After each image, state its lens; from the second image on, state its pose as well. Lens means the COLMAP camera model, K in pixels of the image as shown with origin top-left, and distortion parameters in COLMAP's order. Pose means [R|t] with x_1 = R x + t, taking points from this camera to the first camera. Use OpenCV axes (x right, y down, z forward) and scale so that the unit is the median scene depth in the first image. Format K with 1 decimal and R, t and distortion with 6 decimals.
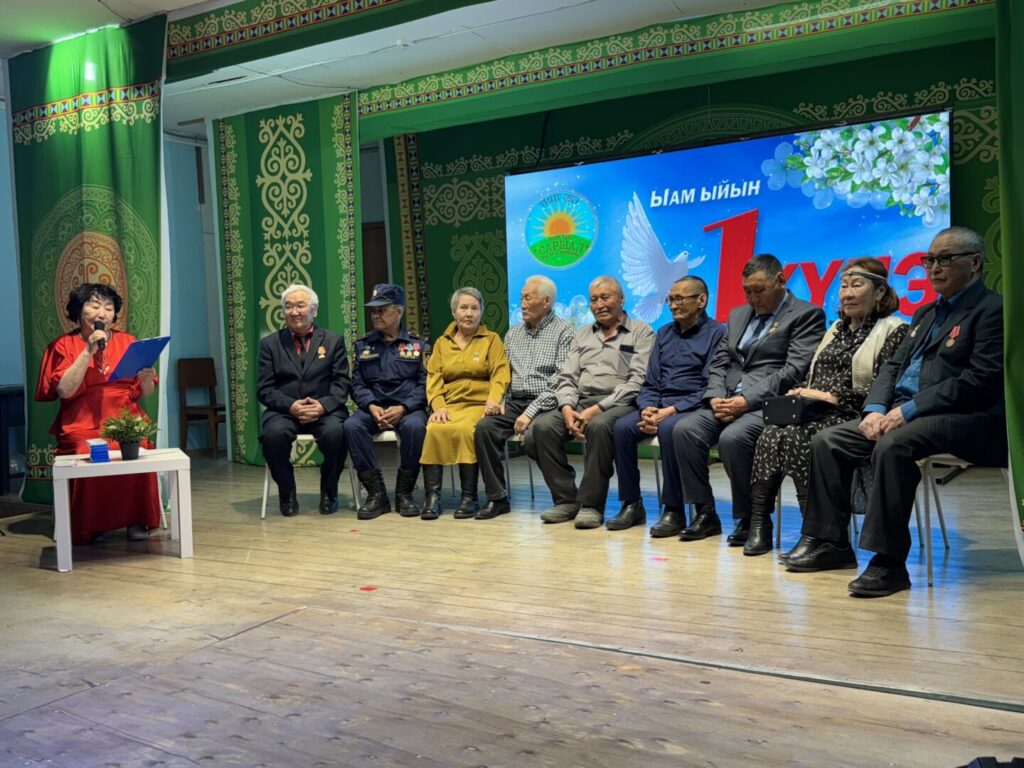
lens RADIAL K [[952.4, 0, 505.5], [0, 952.4, 377.3], [0, 0, 1]] dist [0.212783, -0.553523]
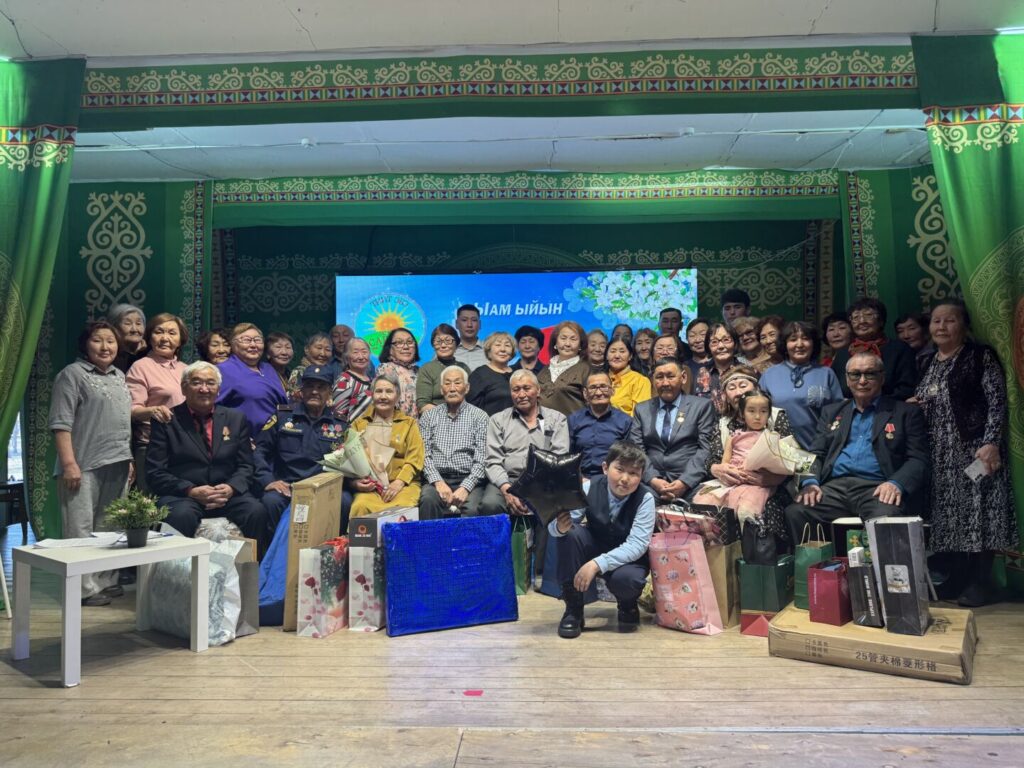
lens RADIAL K [[717.3, 0, 508.2], [0, 717.3, 385.8], [0, 0, 1]] dist [0.065394, -0.107888]
pose [[0.882216, 0.046593, 0.468534, -0.250380], [-0.005177, 0.995992, -0.089298, -0.006545], [-0.470817, 0.076354, 0.878921, 0.195937]]
